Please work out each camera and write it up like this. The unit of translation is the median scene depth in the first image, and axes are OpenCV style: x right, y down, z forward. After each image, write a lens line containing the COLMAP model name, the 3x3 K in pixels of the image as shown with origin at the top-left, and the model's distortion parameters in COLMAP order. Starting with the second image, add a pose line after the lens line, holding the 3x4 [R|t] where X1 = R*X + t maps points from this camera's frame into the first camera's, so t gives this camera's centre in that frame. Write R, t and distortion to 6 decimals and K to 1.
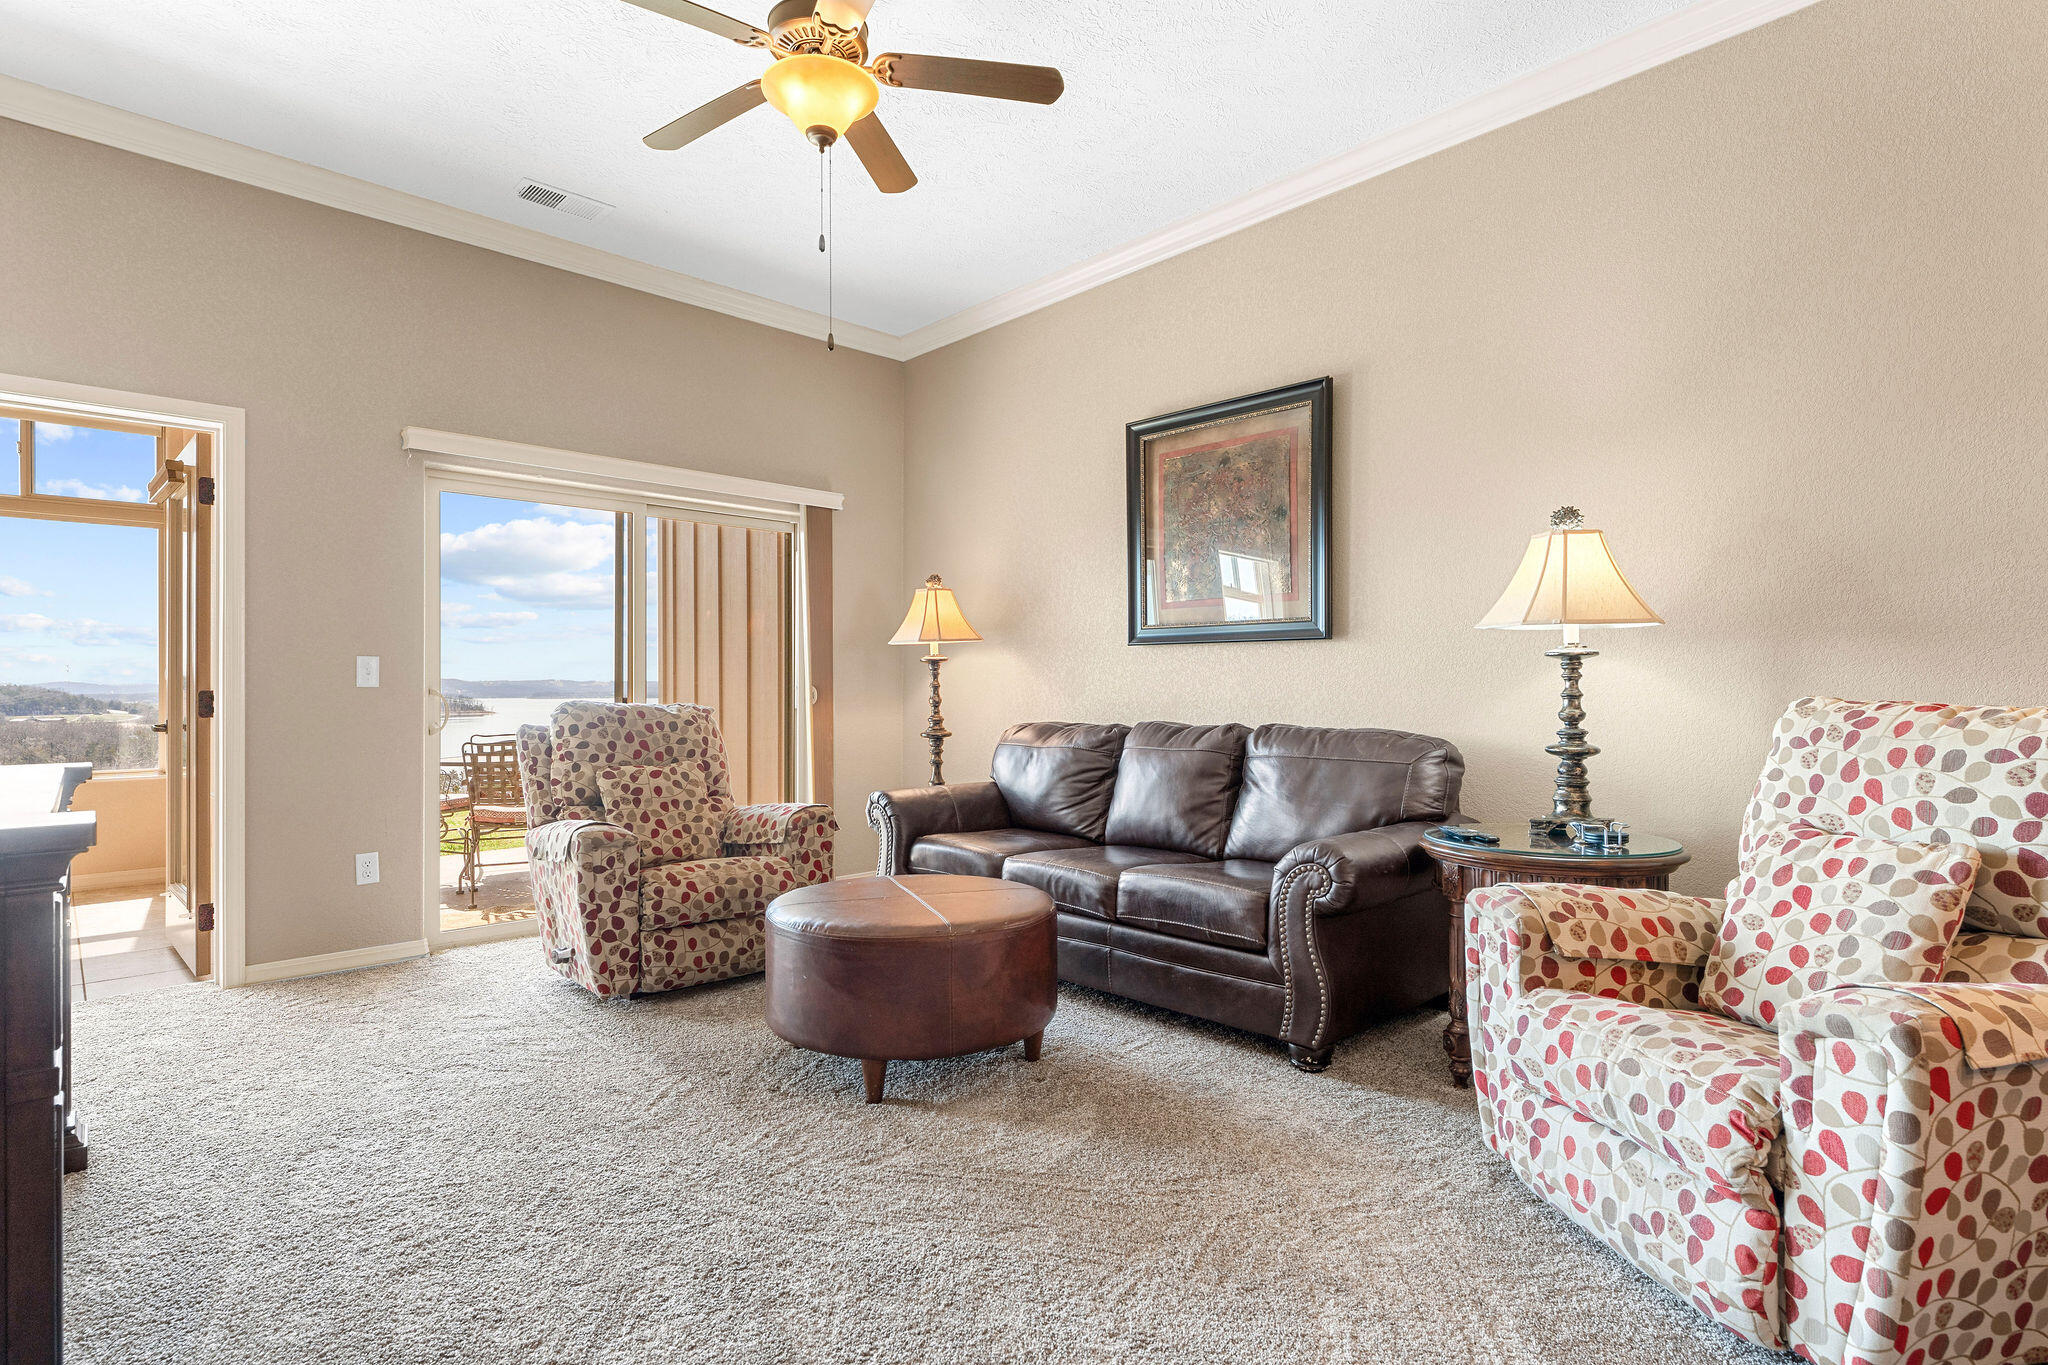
lens RADIAL K [[1024.7, 0, 1024.0], [0, 1024.7, 682.5], [0, 0, 1]] dist [-0.000964, -0.000186]
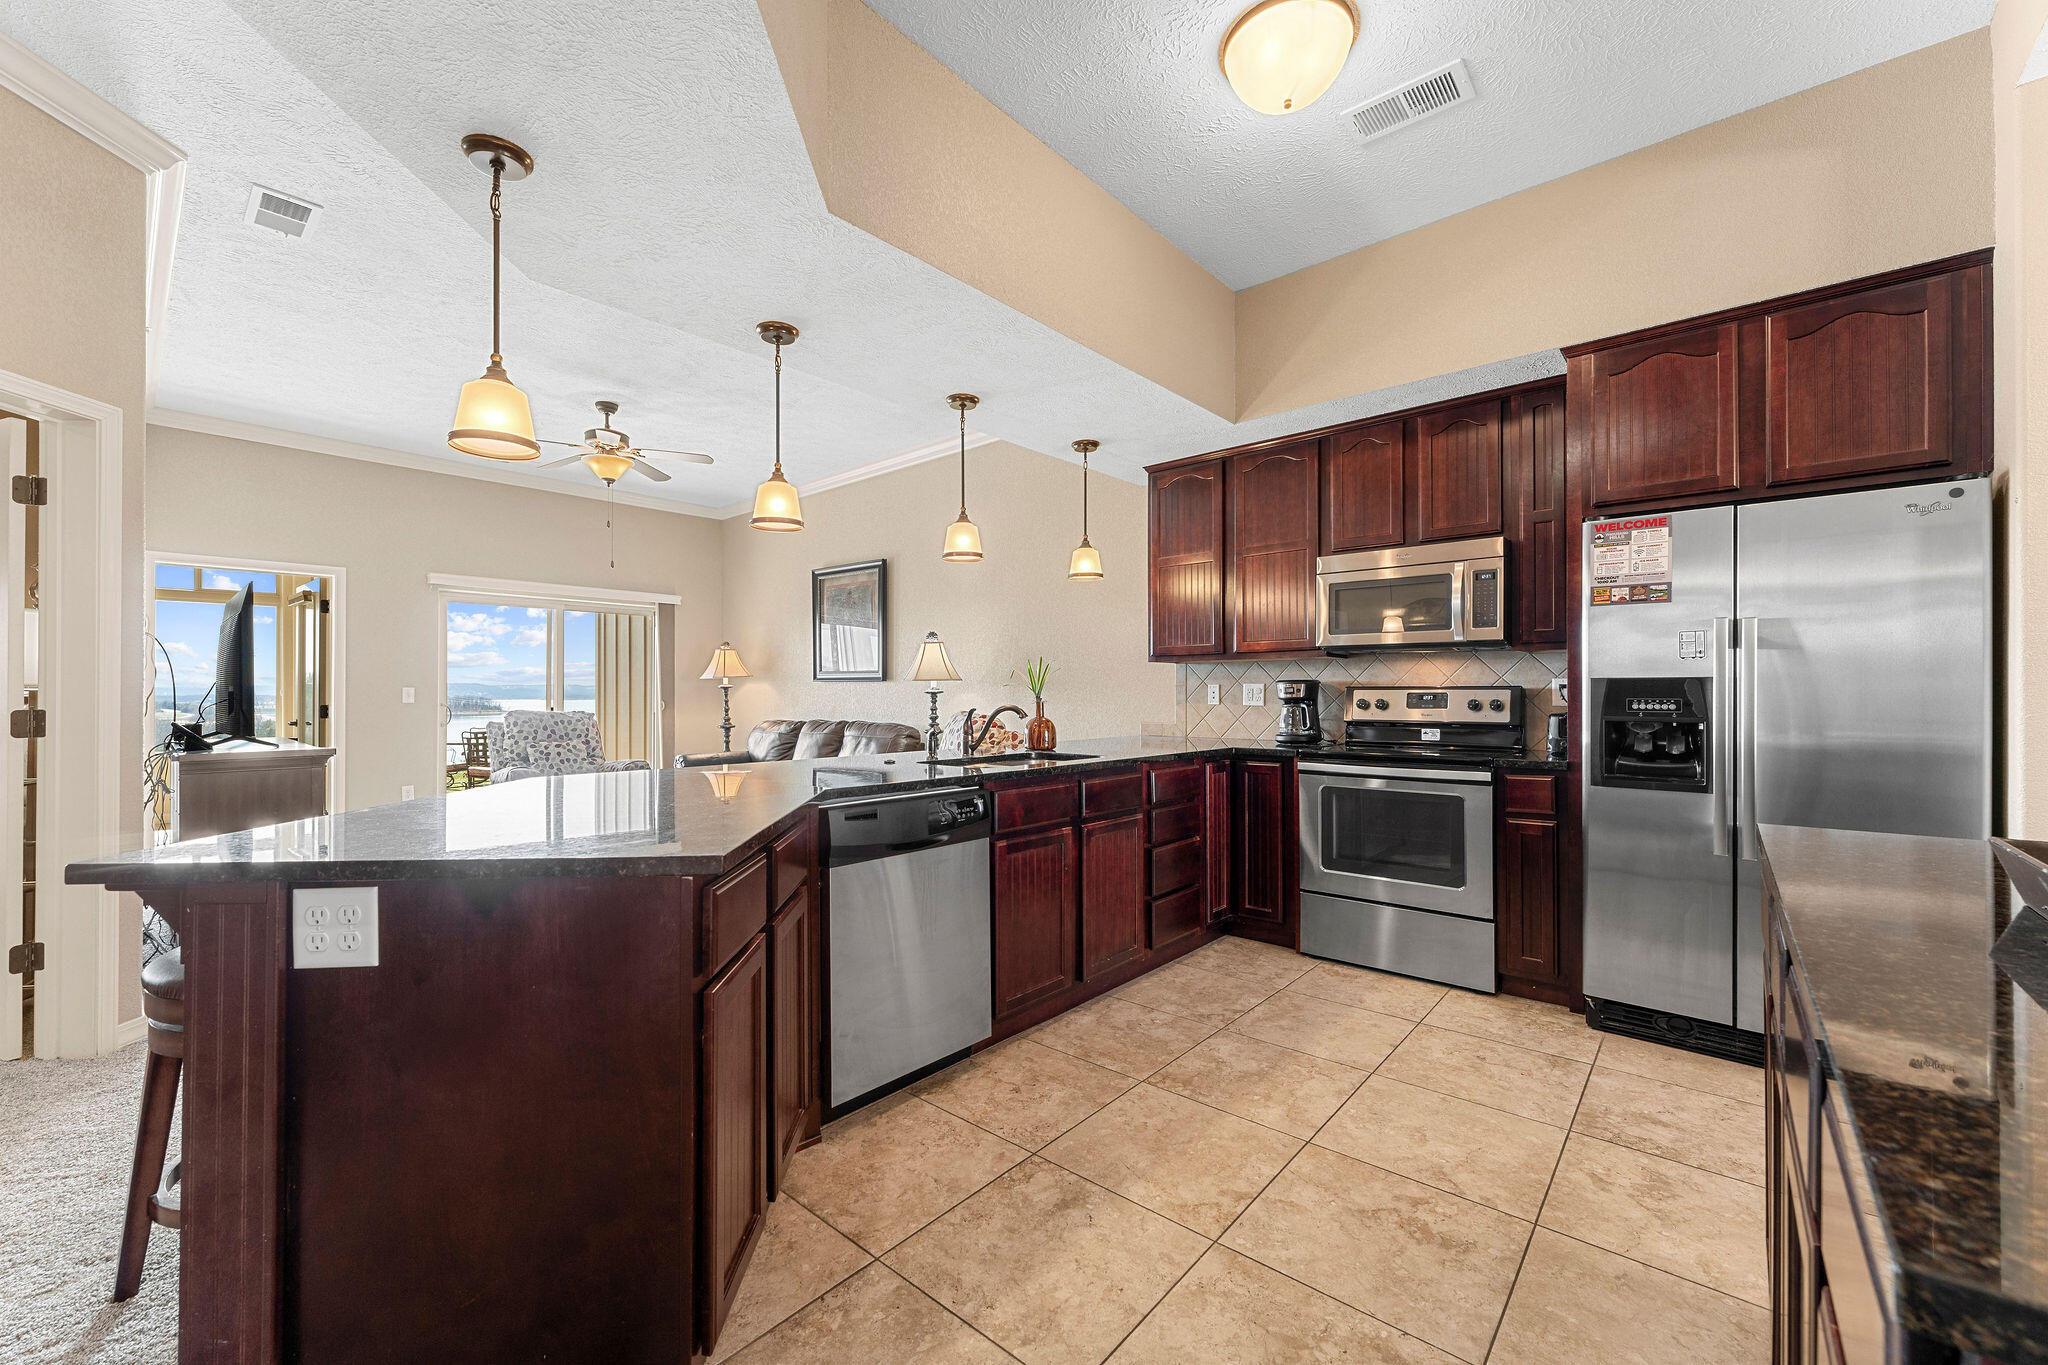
lens RADIAL K [[813.8, 0, 1024.0], [0, 813.8, 682.5], [0, 0, 1]] dist [-0.000190, -0.000007]
pose [[0.996318, 0.002821, 0.085686, 0.422796], [-0.002232, 0.999973, -0.006974, -0.027140], [-0.085704, 0.006757, 0.996298, -0.689165]]
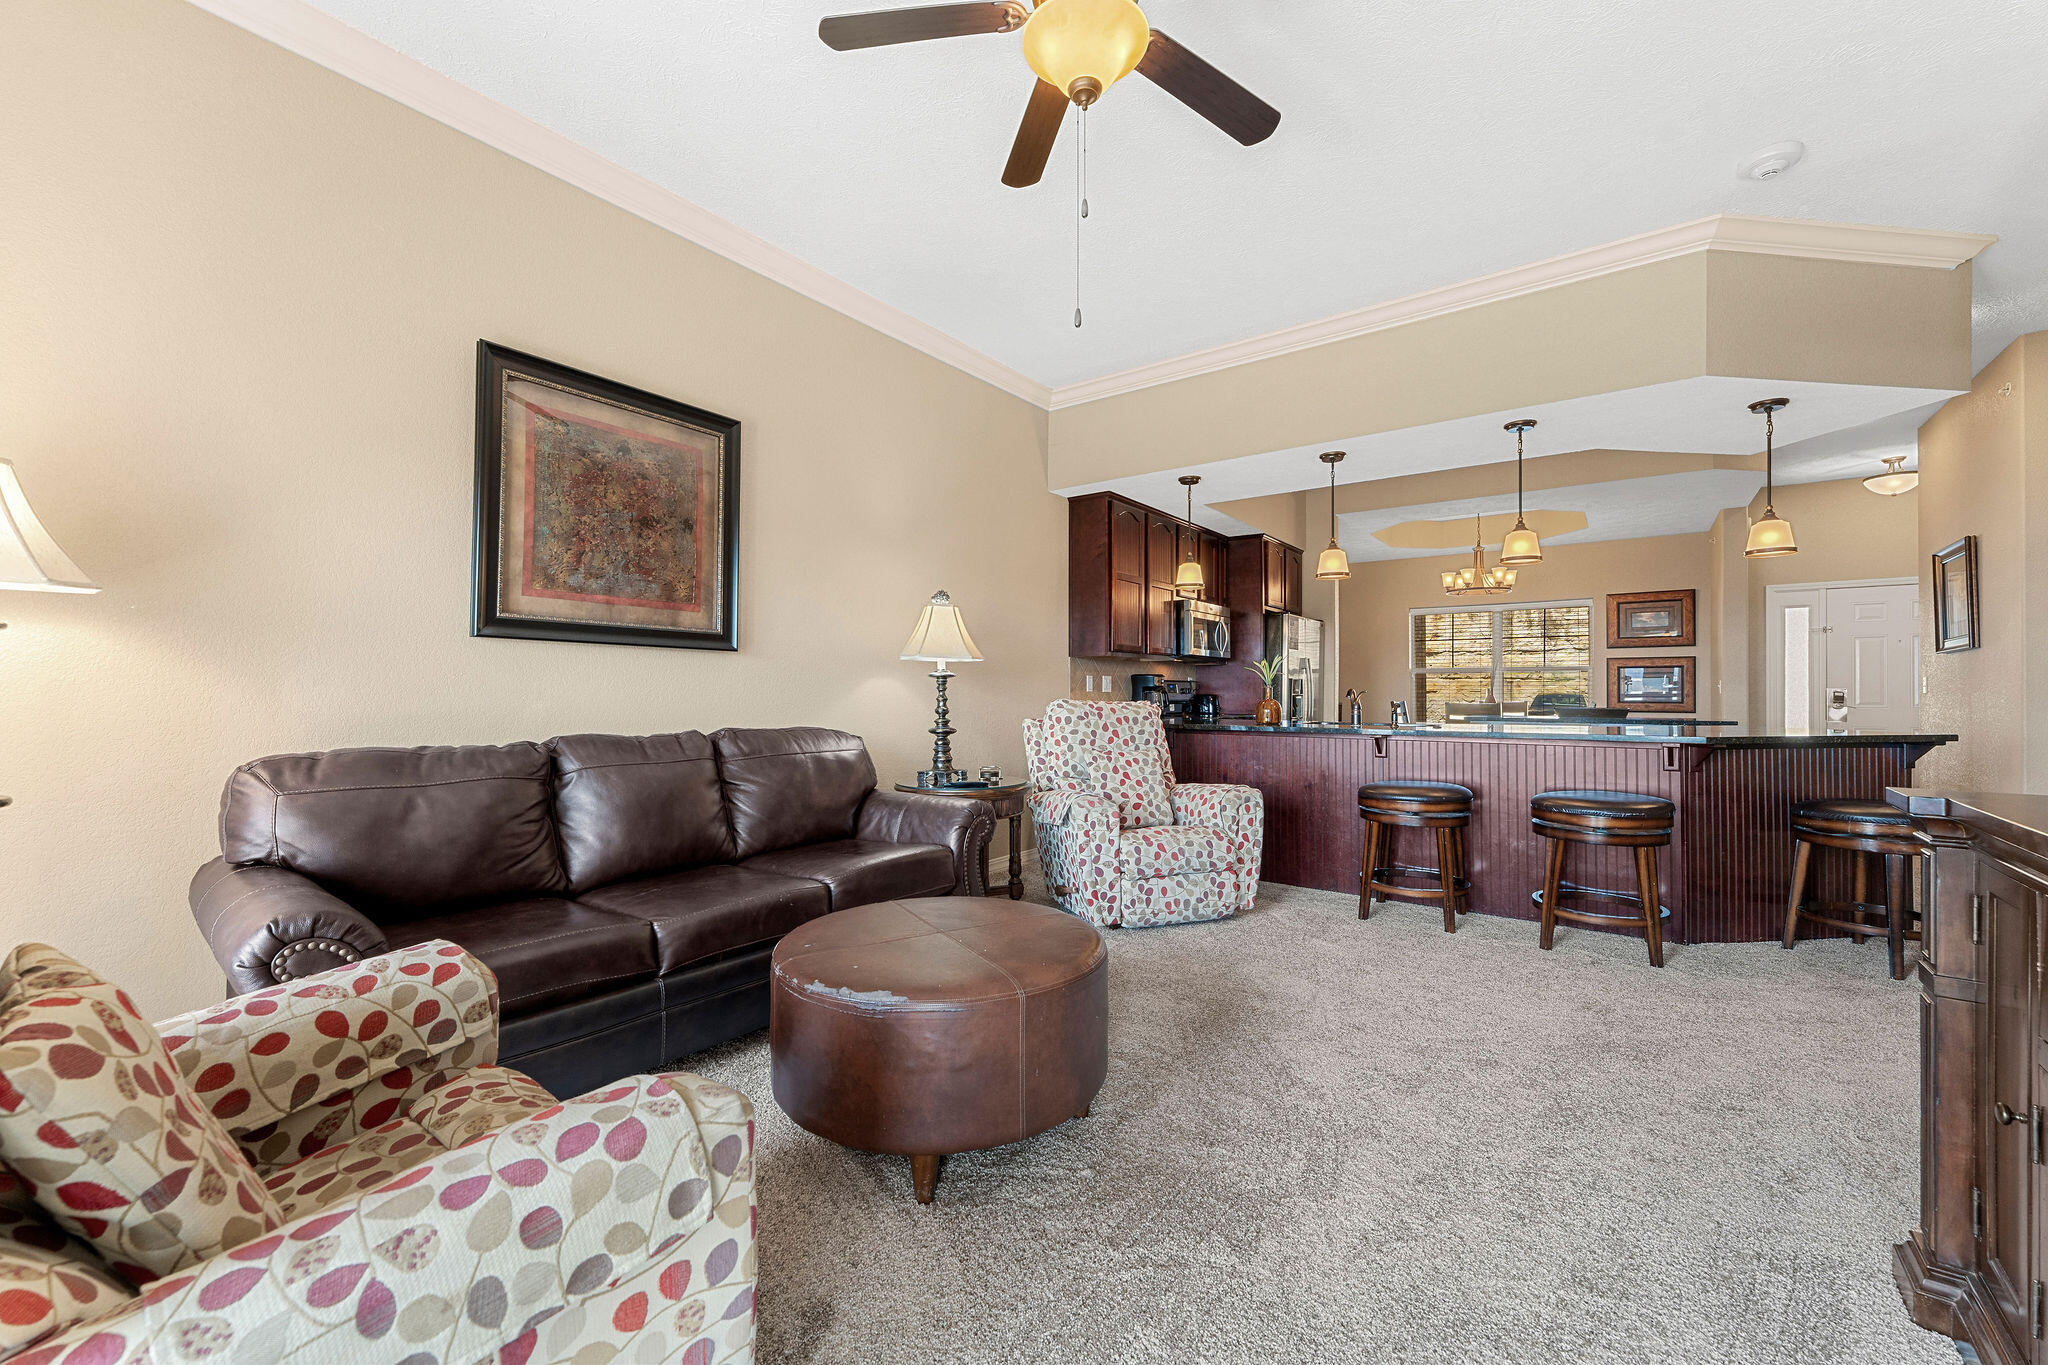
lens RADIAL K [[813.8, 0, 1024.0], [0, 813.8, 682.5], [0, 0, 1]] dist [-0.000190, -0.000007]
pose [[-0.164208, 0.014827, 0.986314, -0.612593], [-0.006488, 0.999849, -0.016111, 0.003691], [-0.986404, -0.009044, -0.164087, 0.791152]]
